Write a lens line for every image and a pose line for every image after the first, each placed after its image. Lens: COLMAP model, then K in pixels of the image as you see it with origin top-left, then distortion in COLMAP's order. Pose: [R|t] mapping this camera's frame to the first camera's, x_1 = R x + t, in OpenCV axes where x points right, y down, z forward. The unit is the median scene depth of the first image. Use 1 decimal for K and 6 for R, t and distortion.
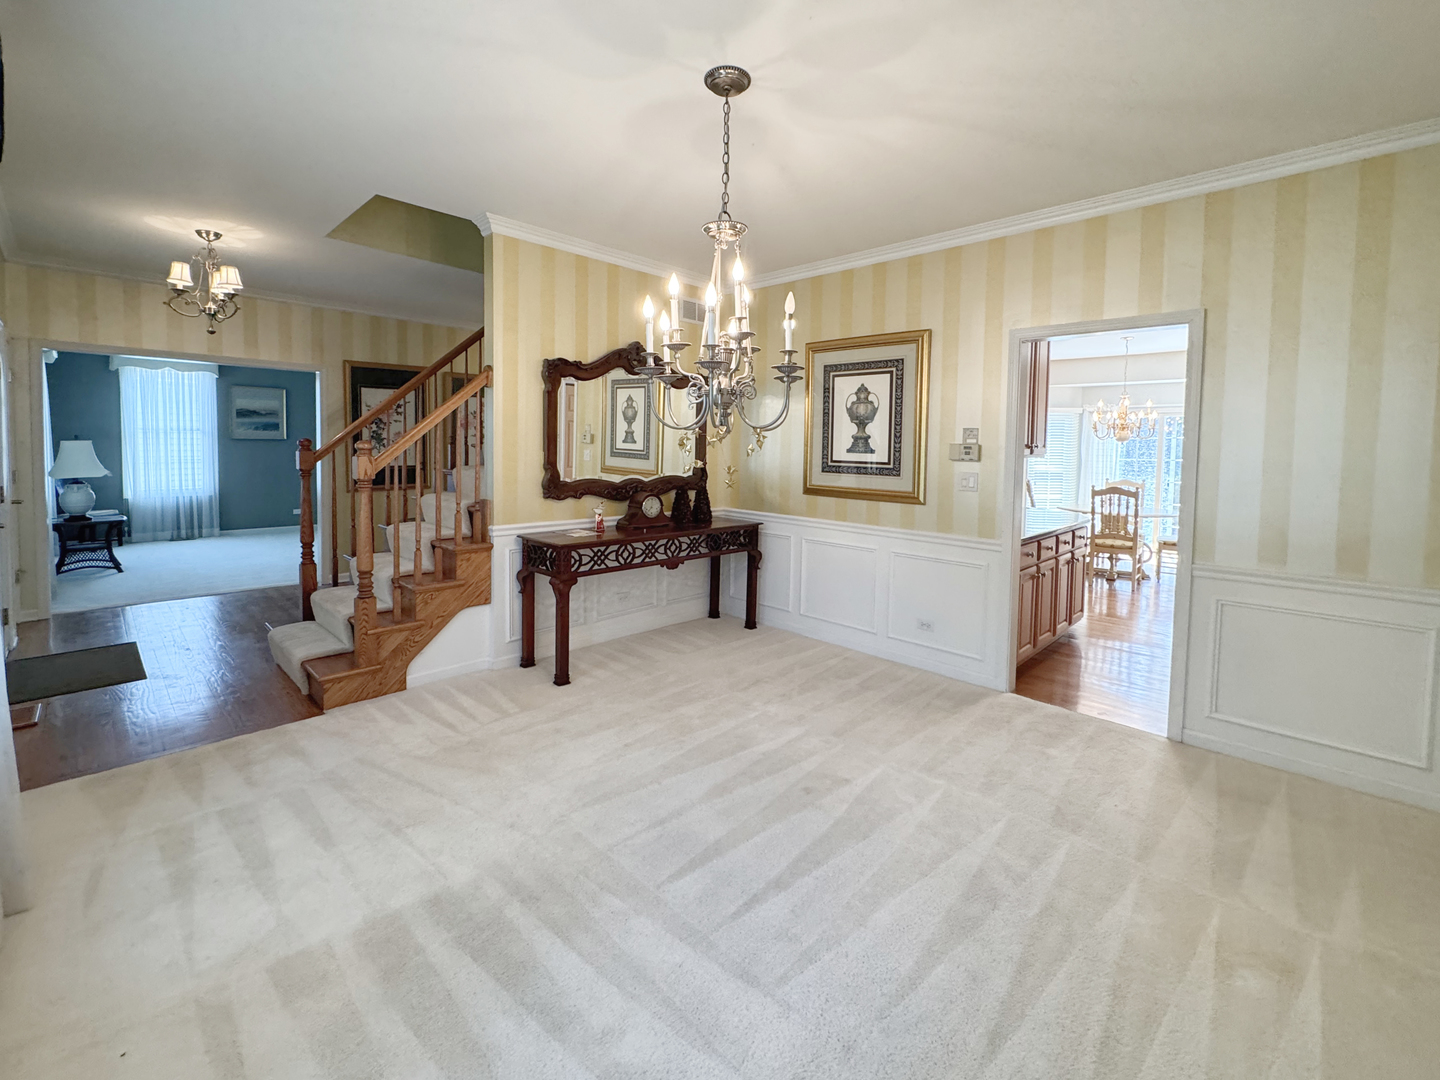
lens RADIAL K [[624.5, 0, 714.8], [0, 624.5, 473.2], [0, 0, 1]] dist [-0.002628, -0.000026]
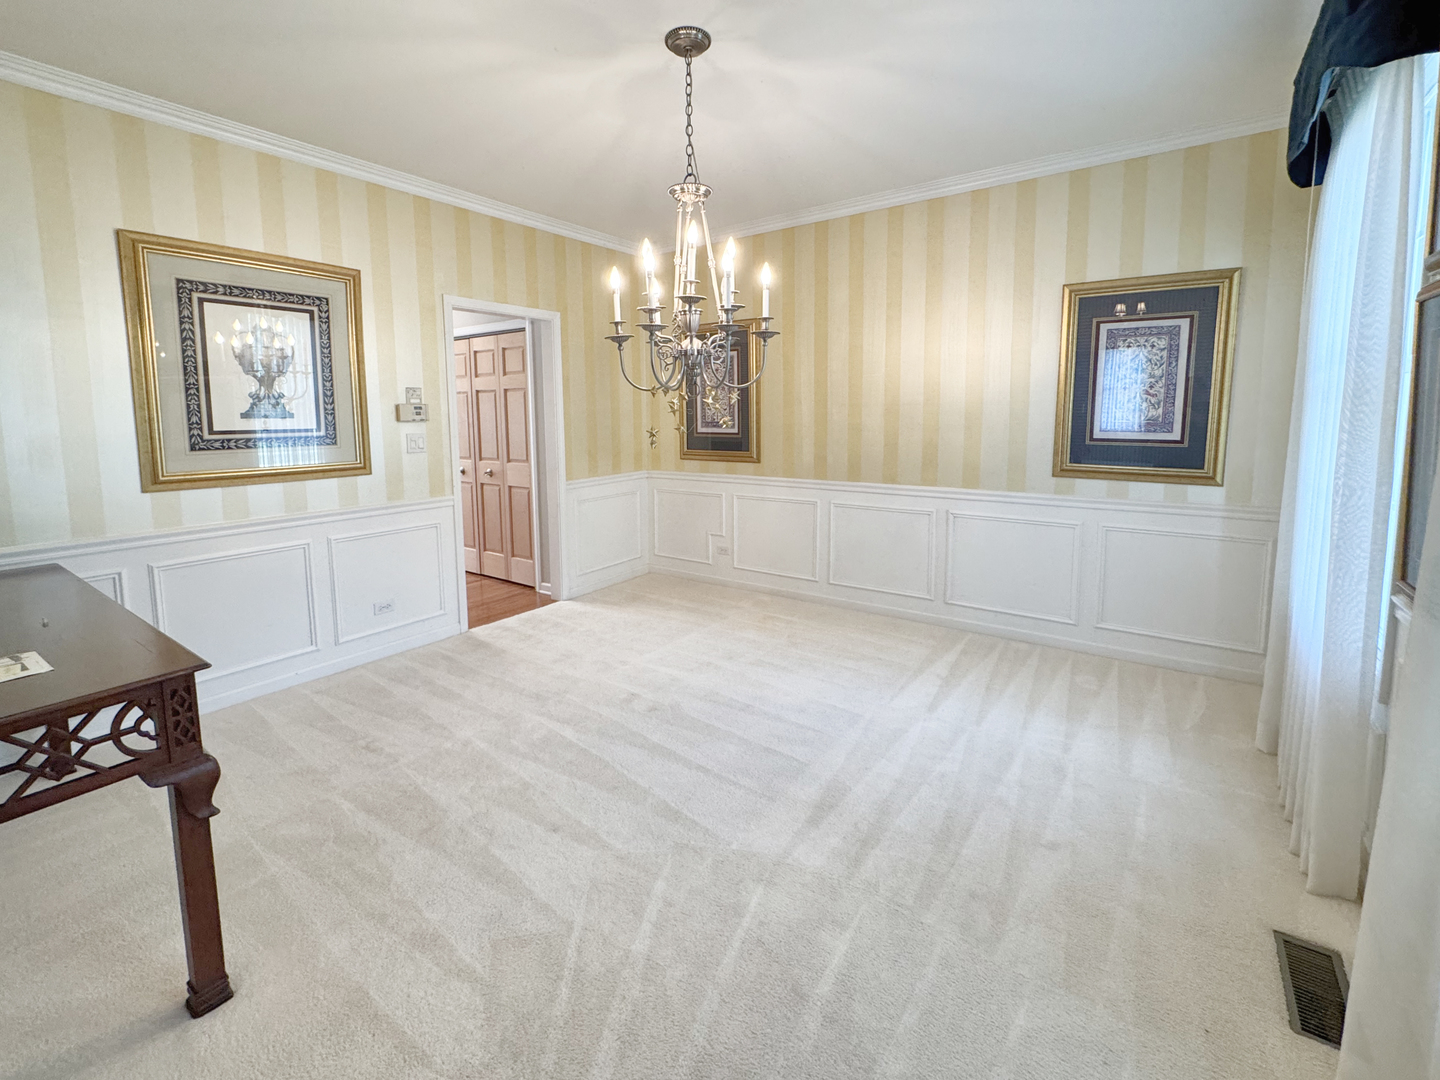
lens RADIAL K [[624.5, 0, 714.8], [0, 624.5, 473.2], [0, 0, 1]] dist [-0.002628, -0.000026]
pose [[-0.149832, -0.111969, 0.982351, -0.735125], [0.056805, 0.990951, 0.121613, -0.037041], [-0.987078, 0.074024, -0.142116, 0.804239]]
